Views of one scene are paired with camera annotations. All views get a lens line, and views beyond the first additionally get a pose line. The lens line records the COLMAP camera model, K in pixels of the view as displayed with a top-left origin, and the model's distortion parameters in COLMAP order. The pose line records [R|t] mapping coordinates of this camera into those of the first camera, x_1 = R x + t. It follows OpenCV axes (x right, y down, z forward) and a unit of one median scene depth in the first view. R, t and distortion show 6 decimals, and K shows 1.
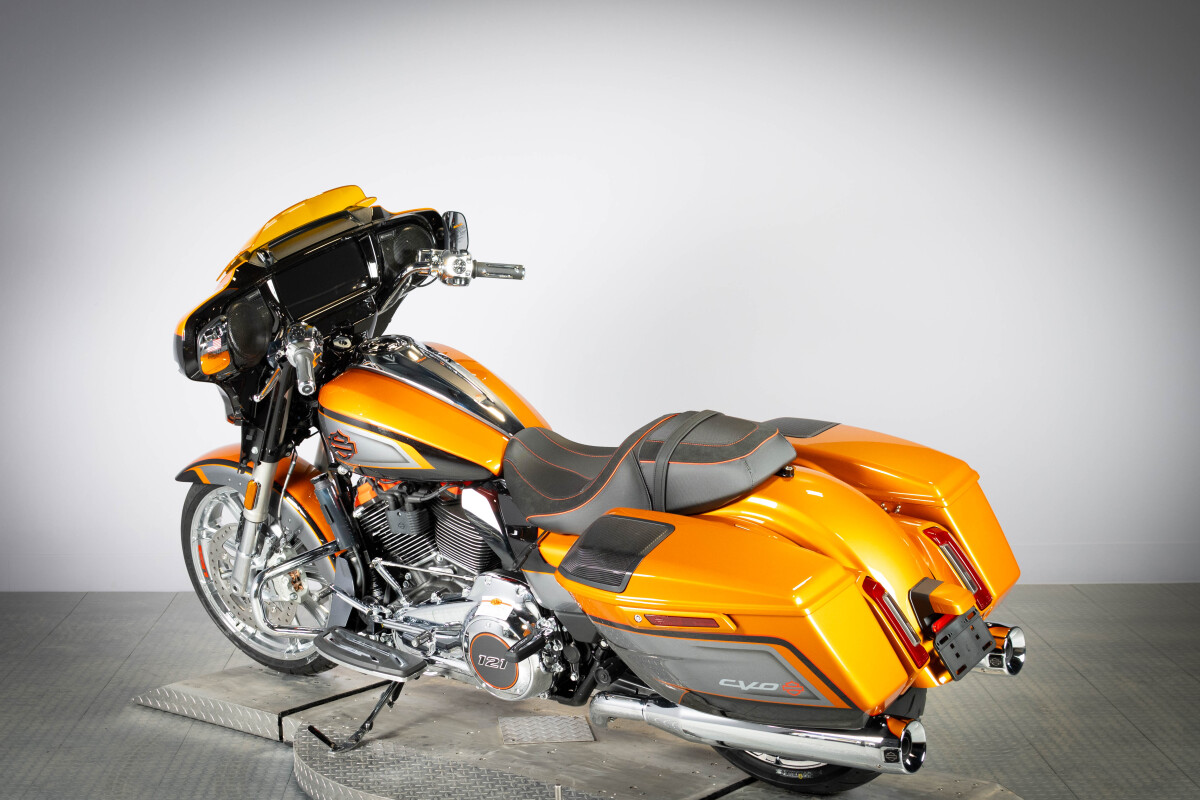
lens RADIAL K [[2204.8, 0, 592.7], [0, 2204.8, 399.0], [0, 0, 1]] dist [-0.007447, 0.000000]
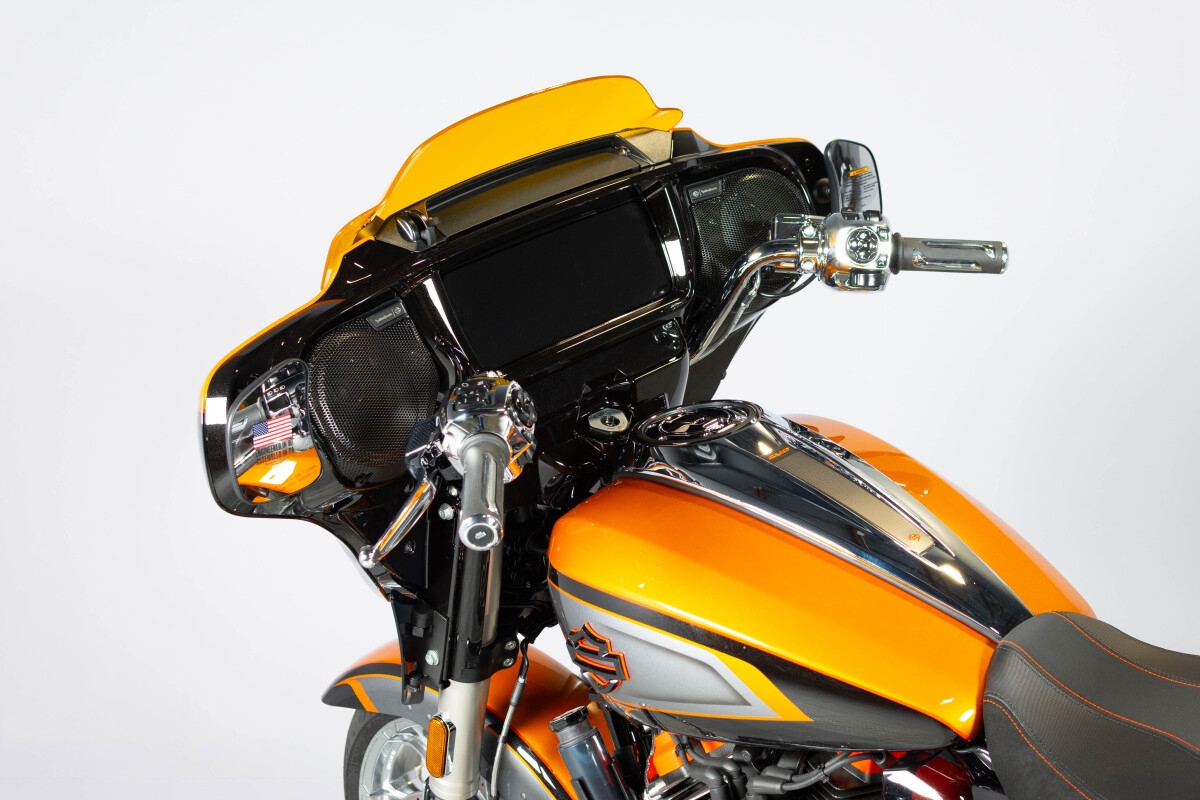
lens RADIAL K [[2417.2, 0, 611.5], [0, 2417.2, 402.2], [0, 0, 1]] dist [-0.048732, 0.000000]
pose [[0.985273, -0.028014, -0.168676, -0.028692], [0.021048, 0.998856, -0.042947, -0.008087], [0.169686, 0.038764, 0.984736, 0.506915]]
